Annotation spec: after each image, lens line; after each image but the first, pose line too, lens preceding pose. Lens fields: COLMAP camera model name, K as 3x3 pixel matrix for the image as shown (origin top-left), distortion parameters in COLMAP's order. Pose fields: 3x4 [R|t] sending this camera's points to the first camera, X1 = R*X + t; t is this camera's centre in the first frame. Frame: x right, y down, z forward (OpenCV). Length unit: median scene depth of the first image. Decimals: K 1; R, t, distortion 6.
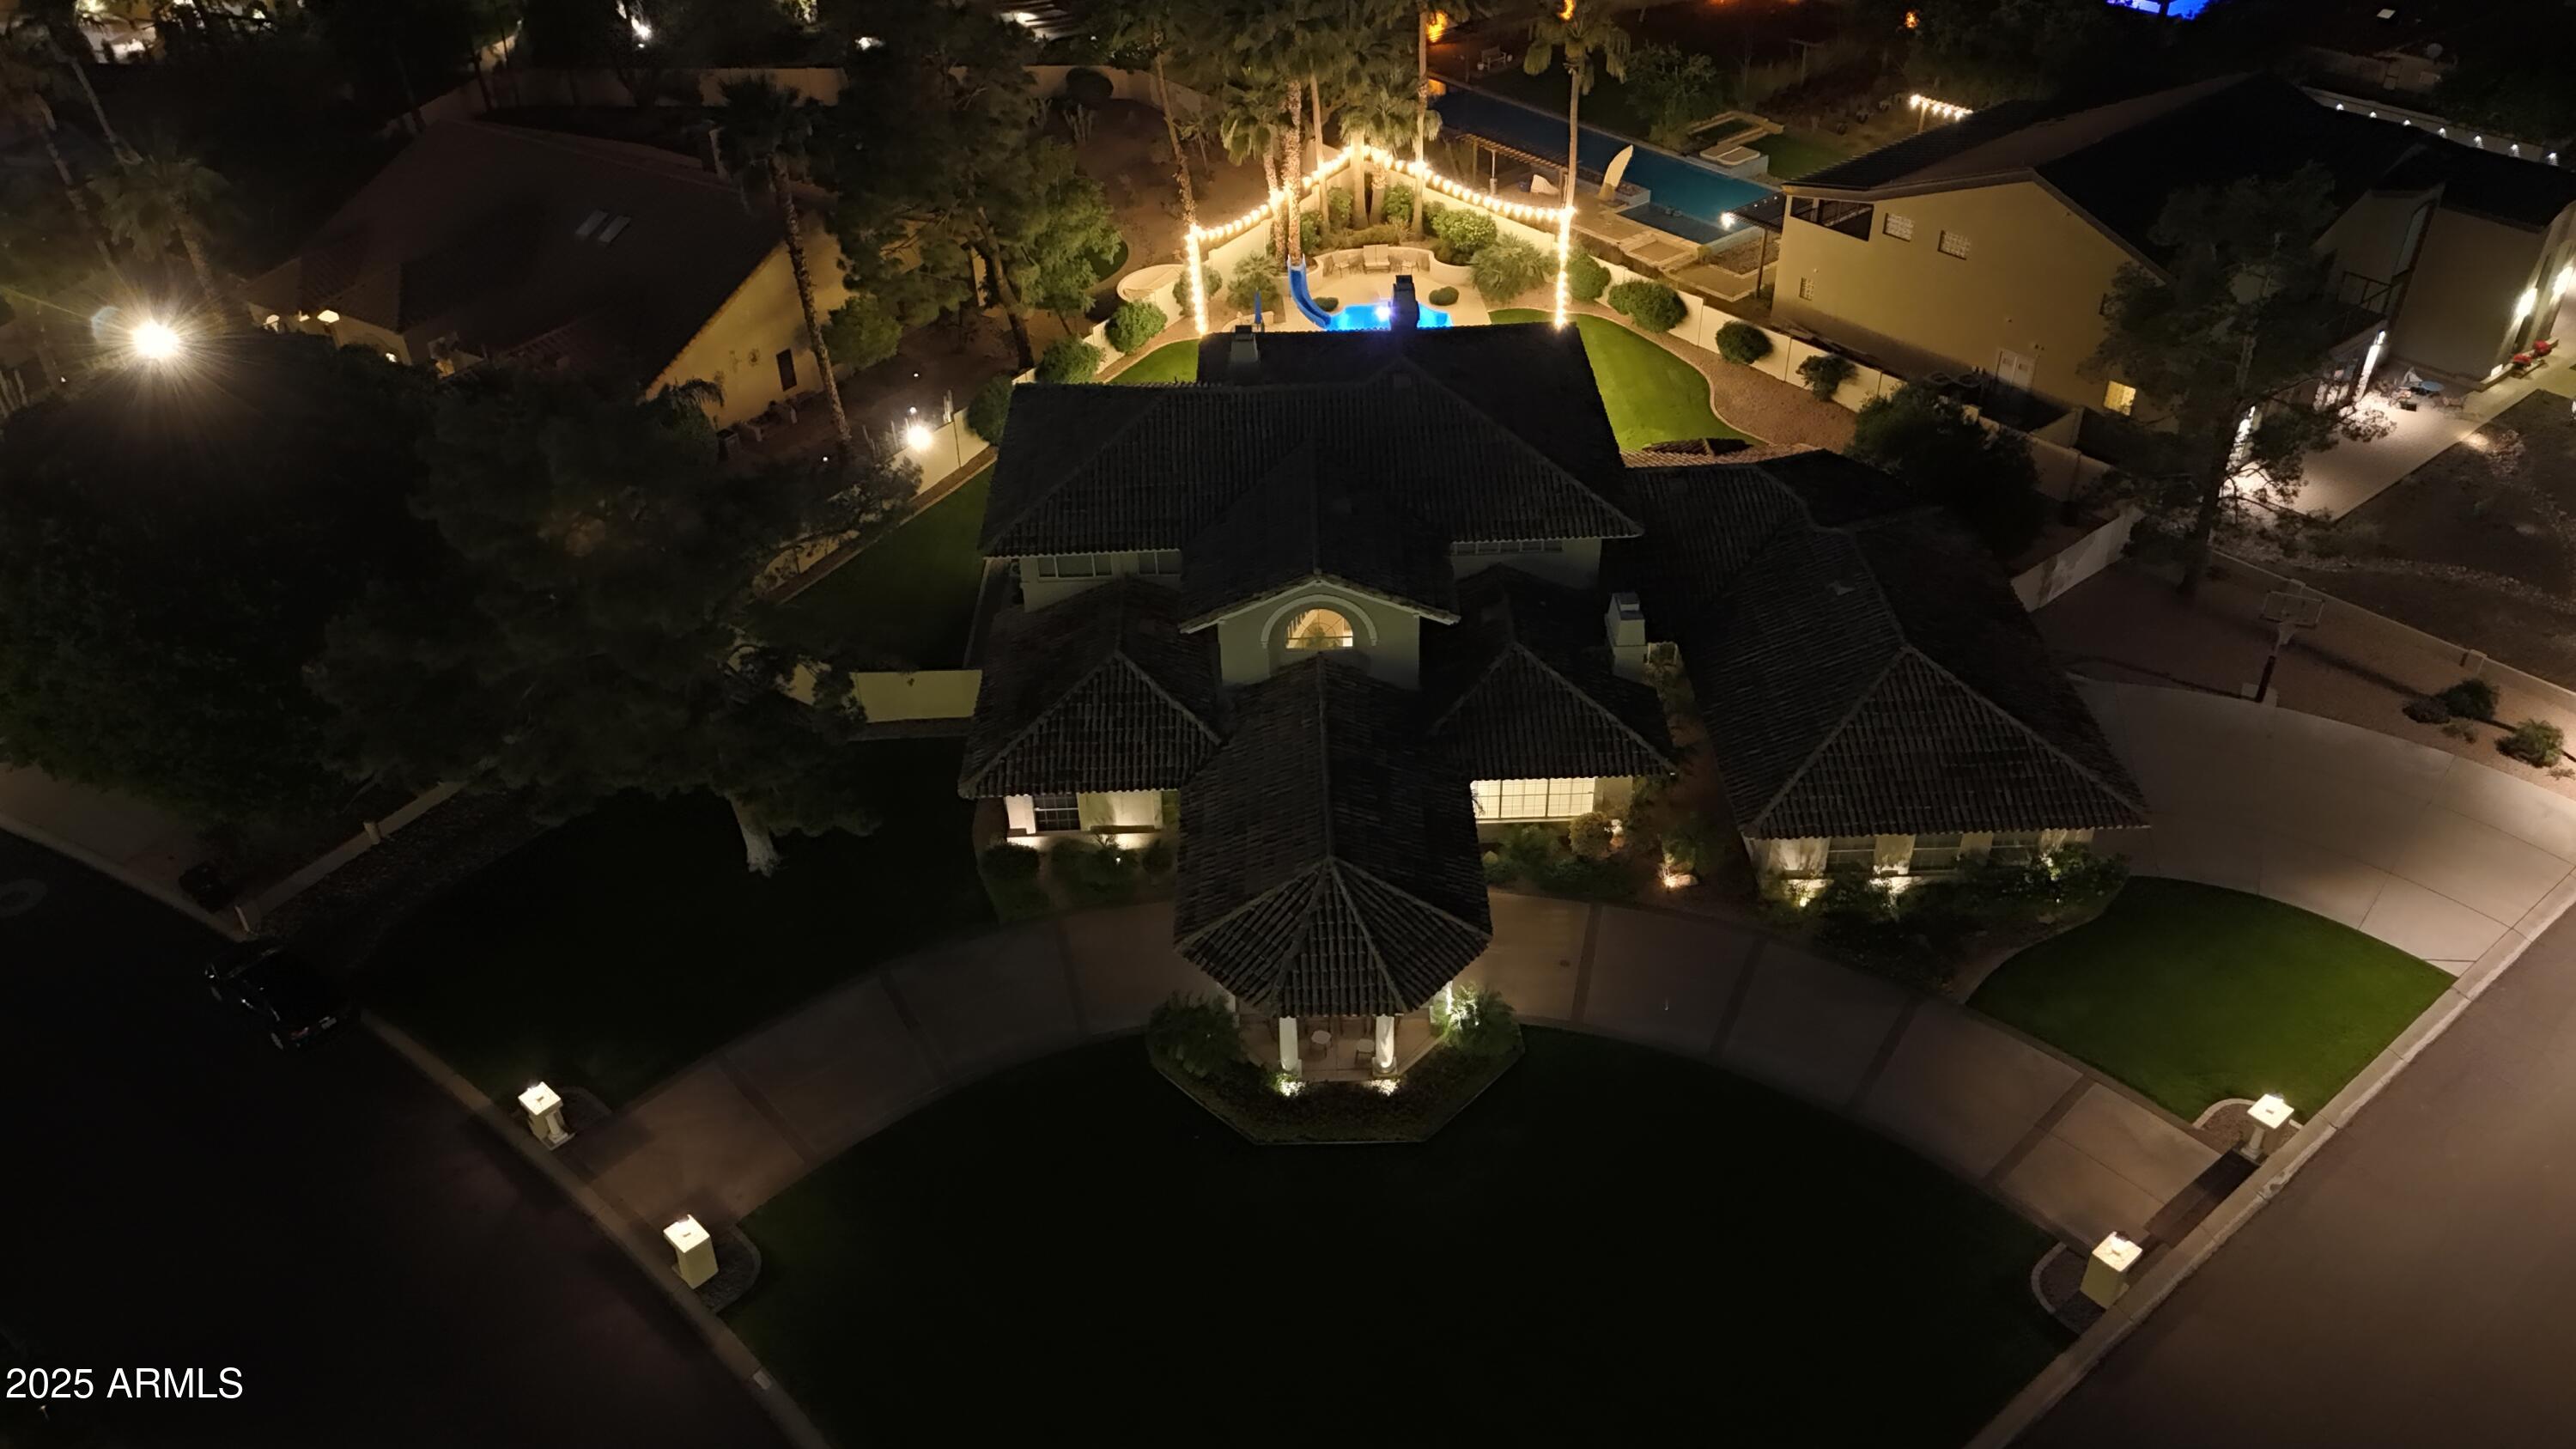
lens RADIAL K [[1930.5, 0, 1293.6], [0, 1930.5, 814.9], [0, 0, 1]] dist [0.080721, -0.053664]
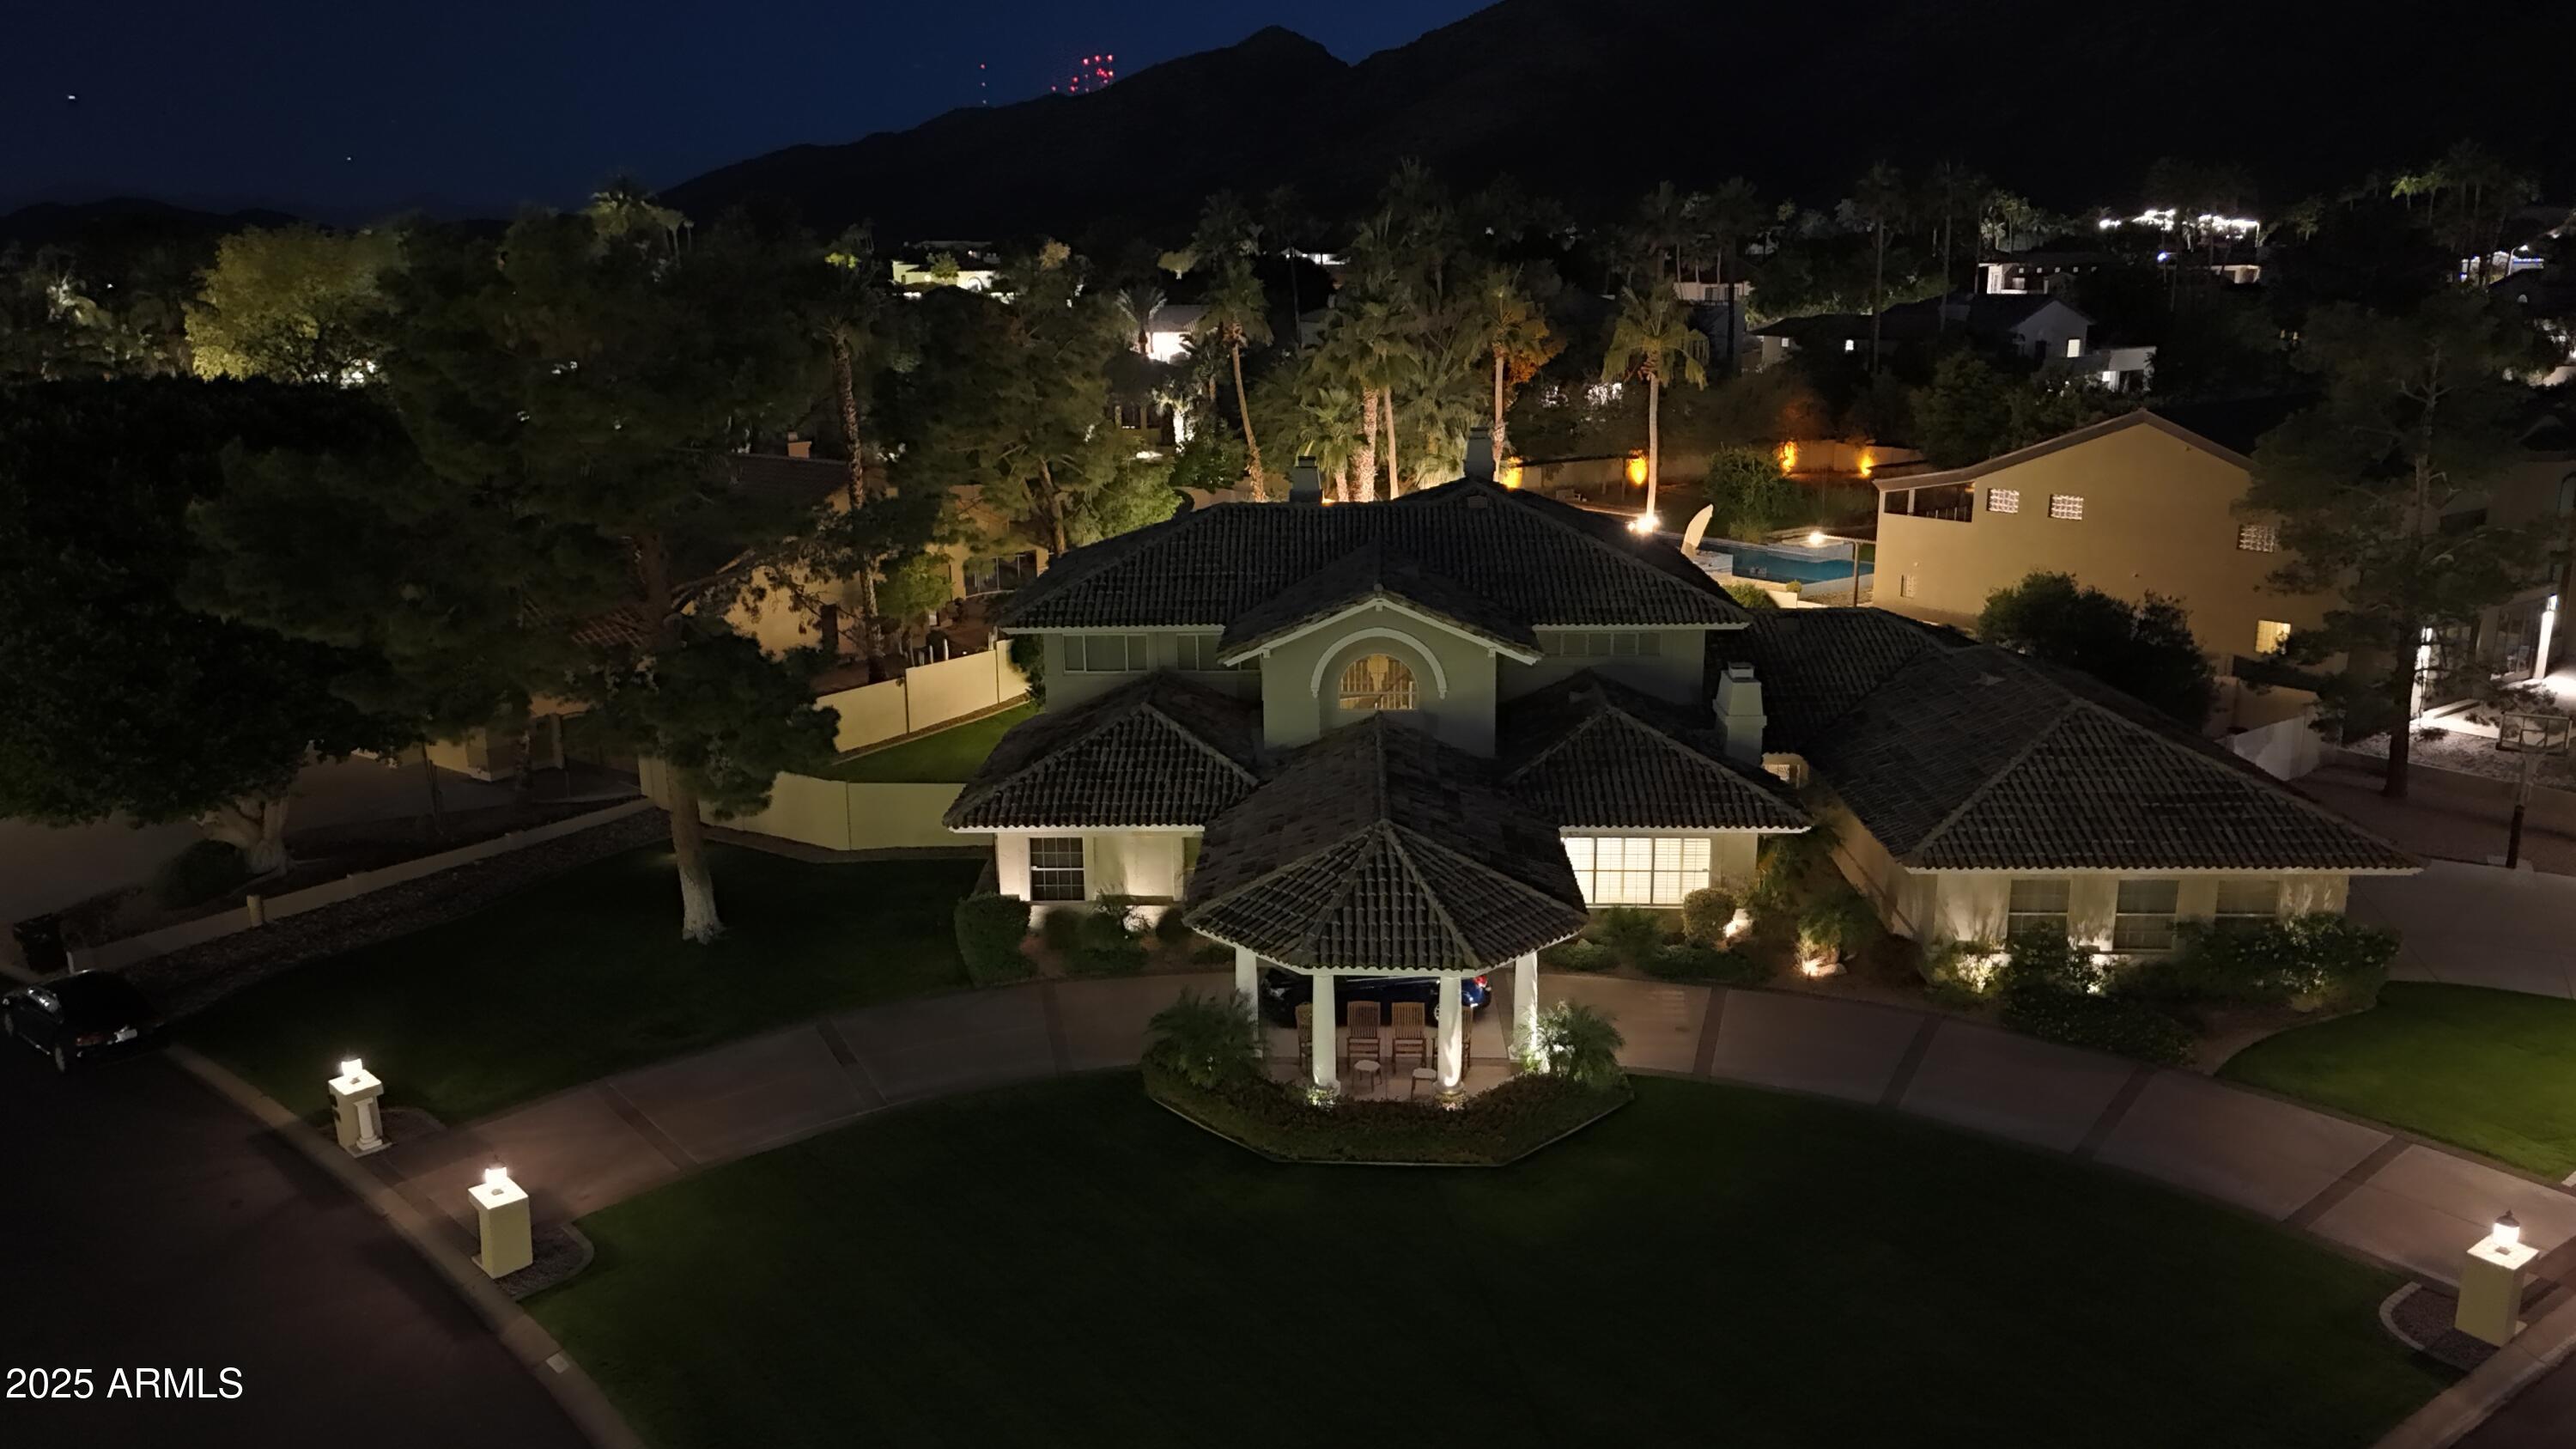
lens RADIAL K [[1940.5, 0, 1294.4], [0, 1940.5, 869.7], [0, 0, 1]] dist [0.068063, -0.048123]
pose [[0.998673, 0.025268, -0.044870, 0.016906], [-0.040812, 0.919726, -0.390434, 0.328579], [0.031403, 0.391747, 0.919537, 0.241869]]
